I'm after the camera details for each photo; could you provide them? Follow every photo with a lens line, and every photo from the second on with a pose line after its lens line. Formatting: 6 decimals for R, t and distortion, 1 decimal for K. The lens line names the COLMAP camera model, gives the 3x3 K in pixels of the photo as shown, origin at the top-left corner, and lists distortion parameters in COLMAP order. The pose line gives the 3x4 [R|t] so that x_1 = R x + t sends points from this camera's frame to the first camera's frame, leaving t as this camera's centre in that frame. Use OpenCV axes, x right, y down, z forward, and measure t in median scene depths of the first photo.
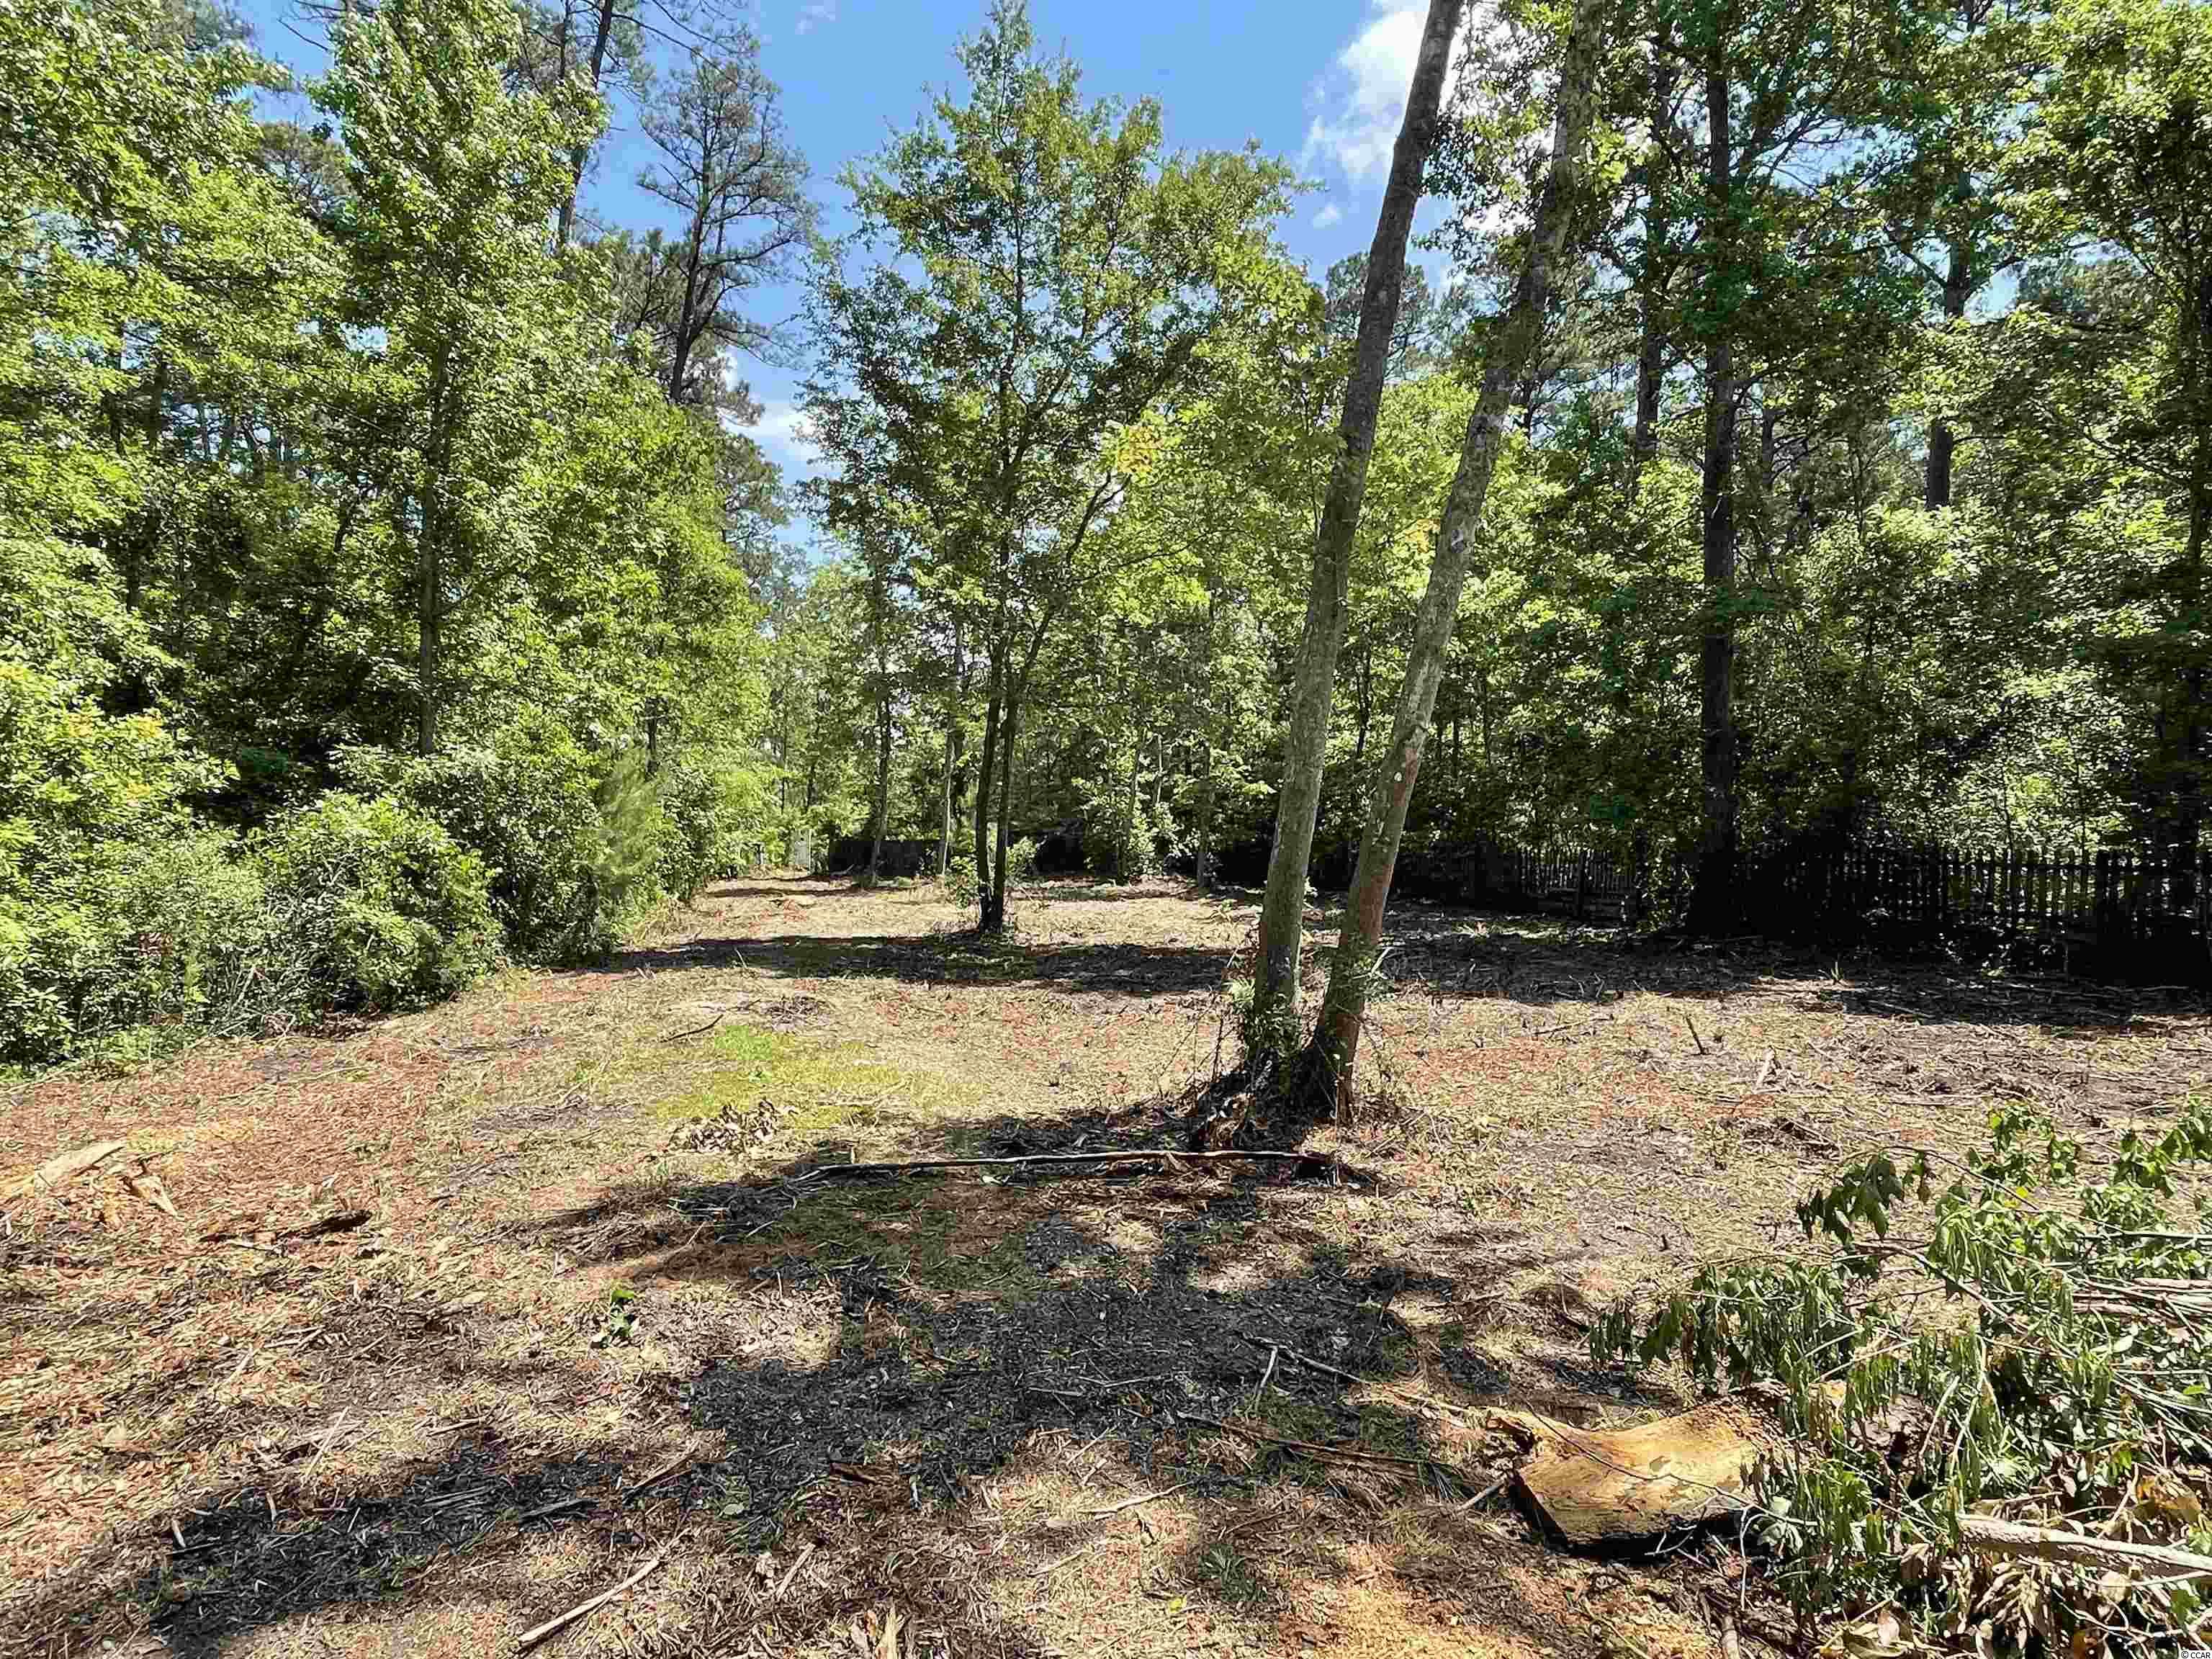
lens RADIAL K [[1477.8, 0, 1145.1], [0, 1477.8, 824.0], [0, 0, 1]] dist [-0.004416, -0.005482]
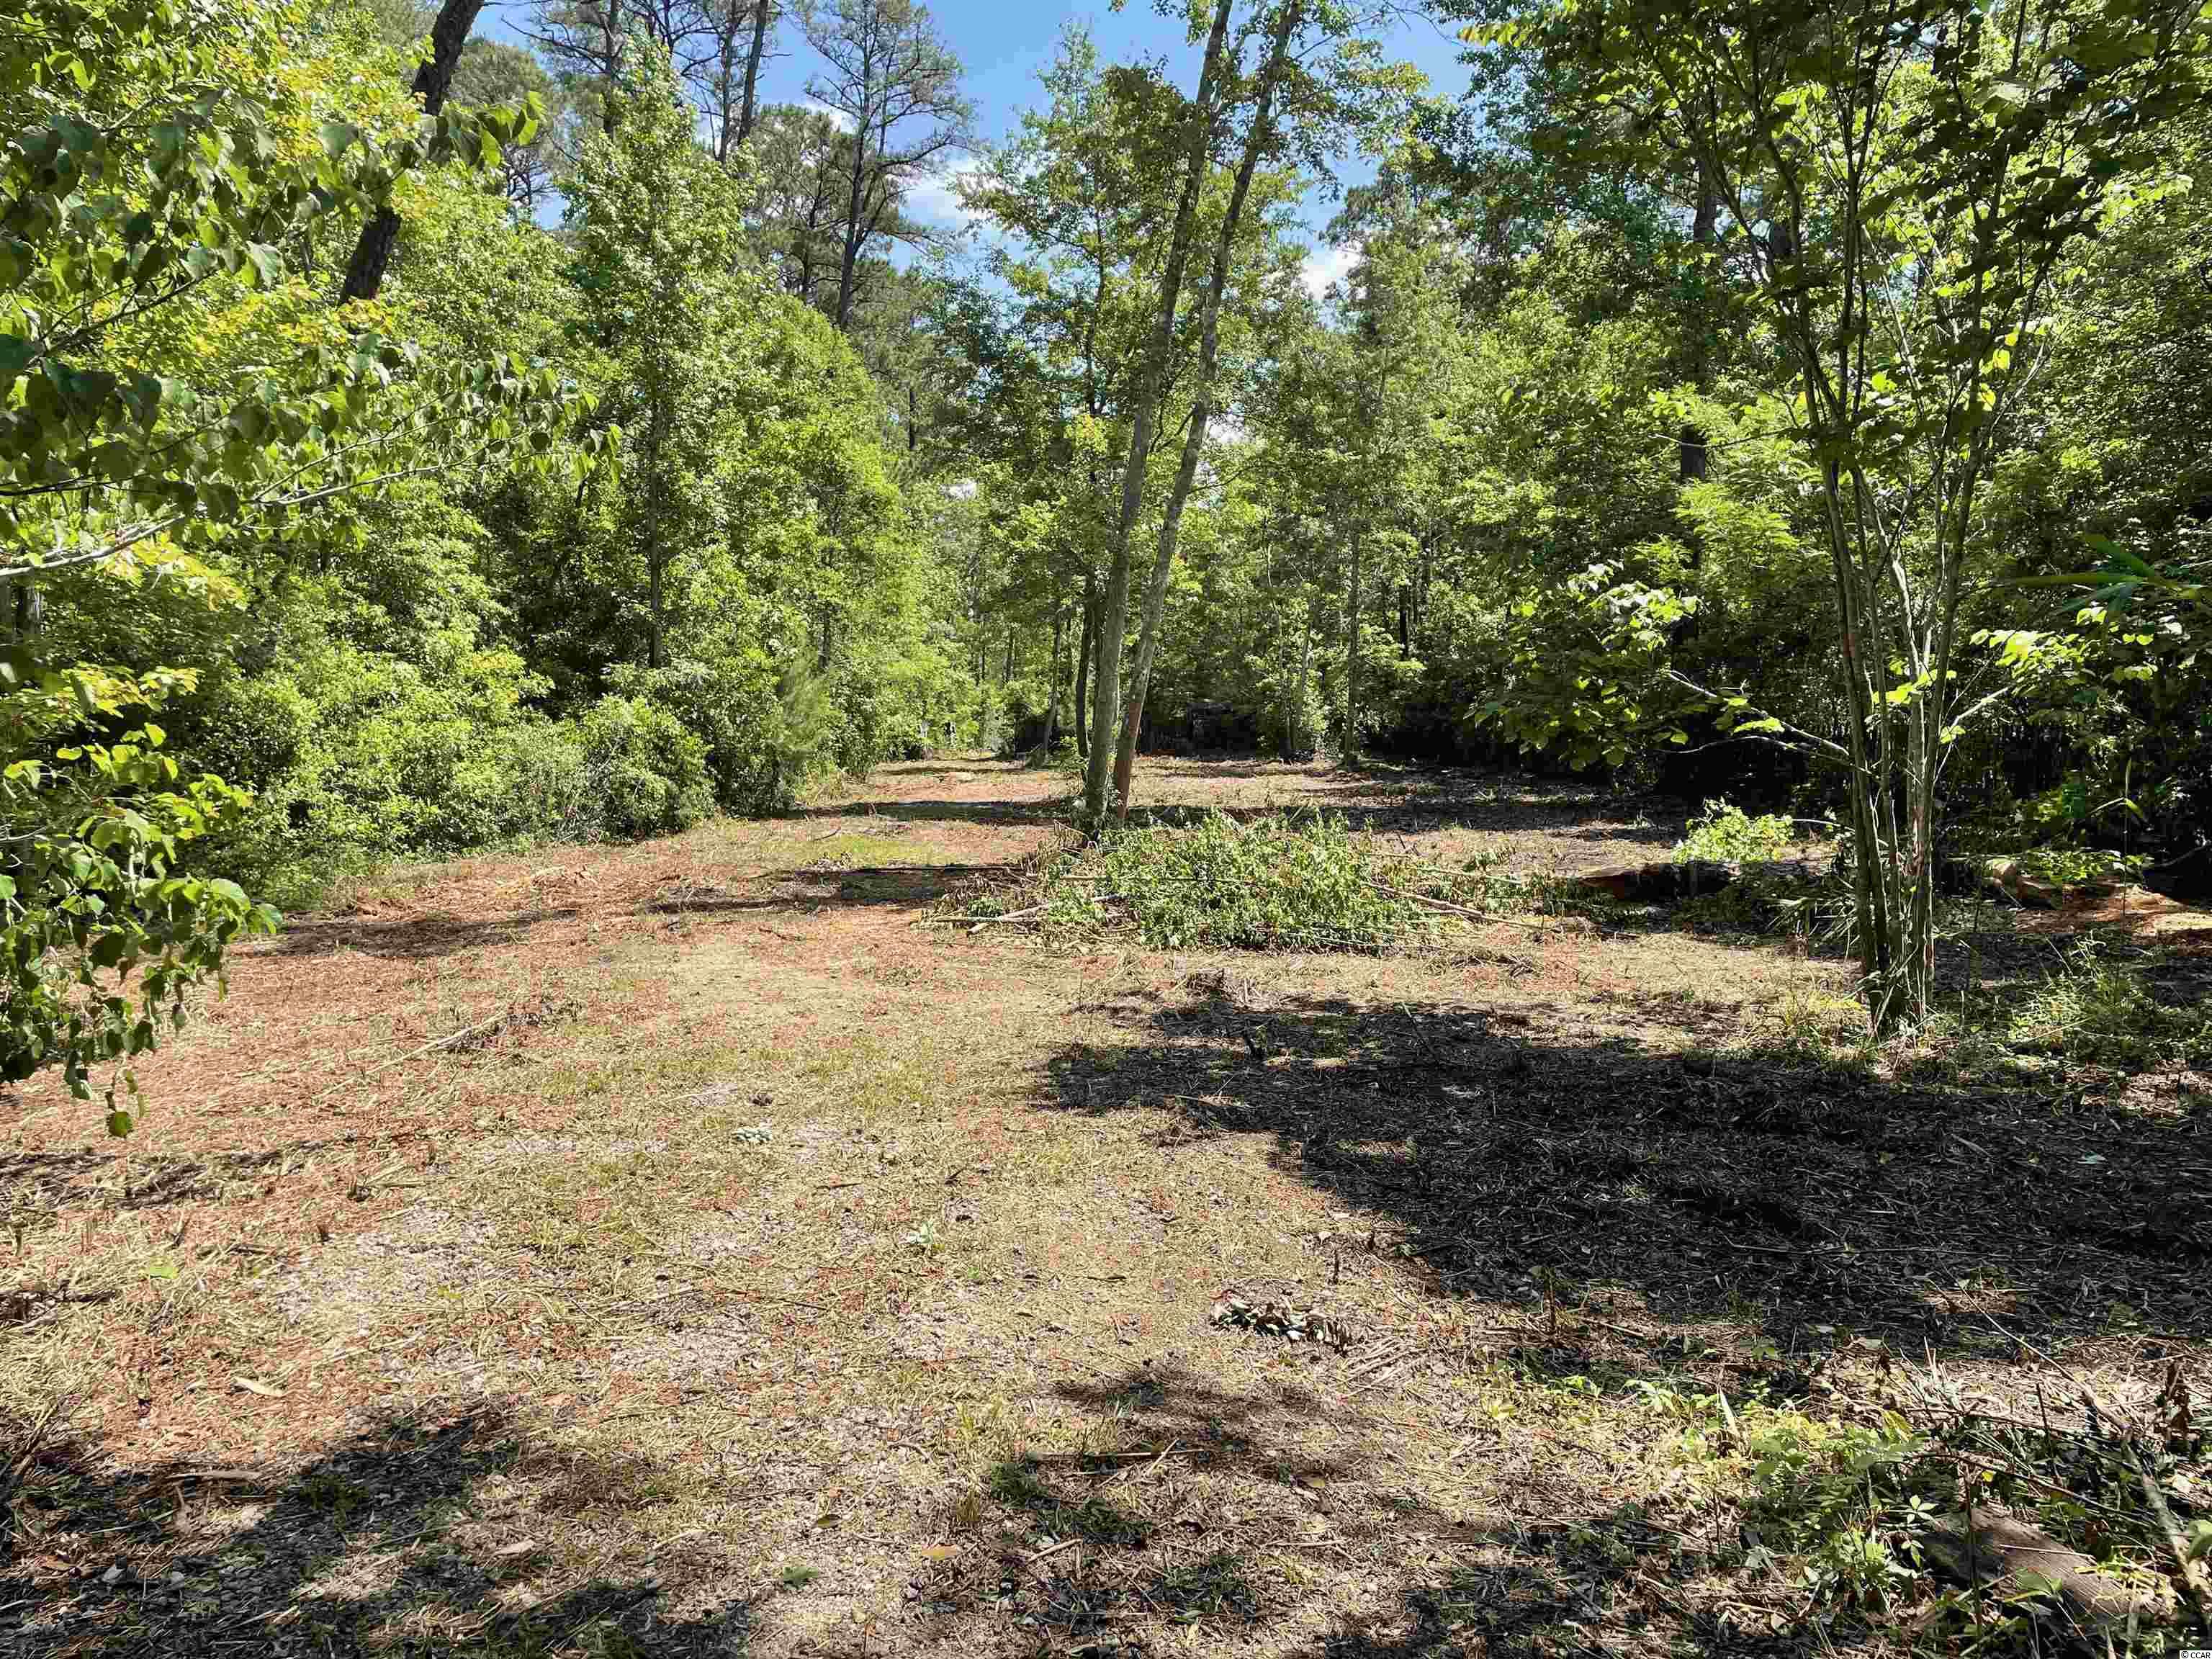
lens RADIAL K [[1862.4, 0, 1106.0], [0, 1862.4, 829.5], [0, 0, 1]] dist [0.126035, -0.206249]
pose [[0.981319, 0.004085, -0.192344, 0.259548], [0.009863, 0.997391, 0.071505, -0.013196], [0.192135, -0.072066, 0.978719, -0.638344]]
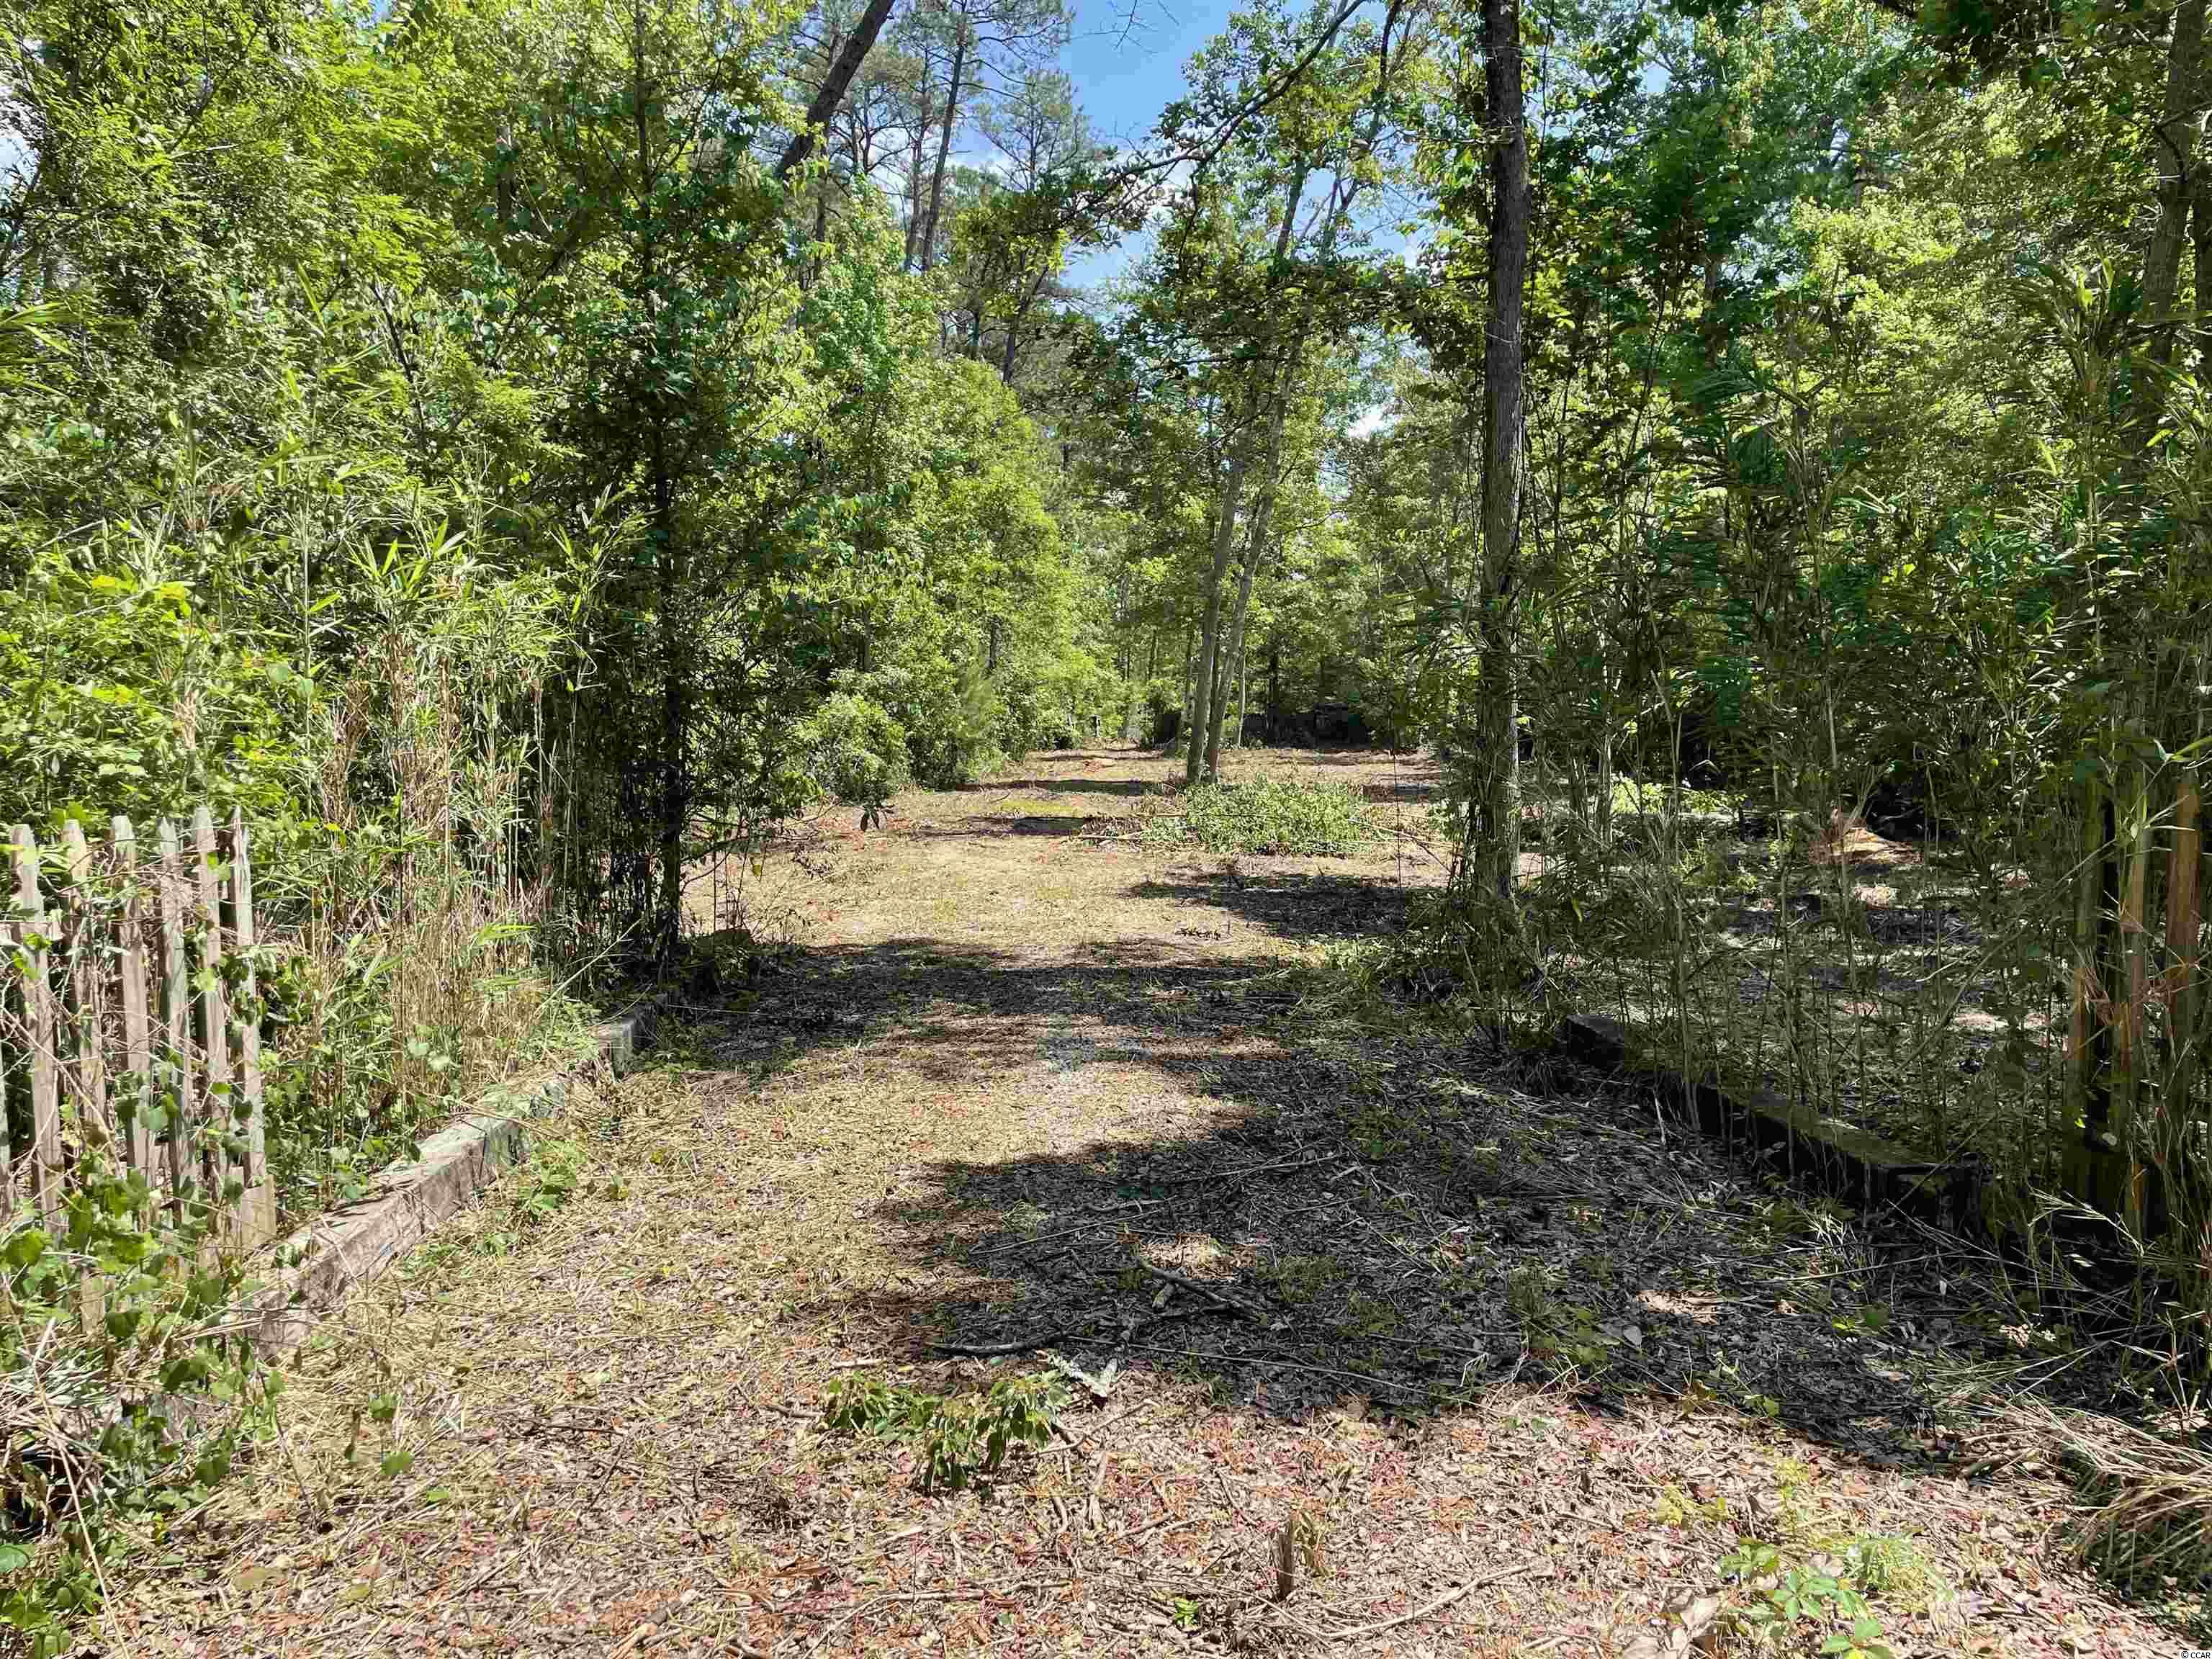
lens RADIAL K [[1862.4, 0, 1106.0], [0, 1862.4, 829.5], [0, 0, 1]] dist [0.126035, -0.206249]
pose [[0.962954, 0.017615, -0.269089, 0.386905], [0.002380, 0.997270, 0.073798, -0.018191], [0.269654, -0.071704, 0.960284, -1.061322]]
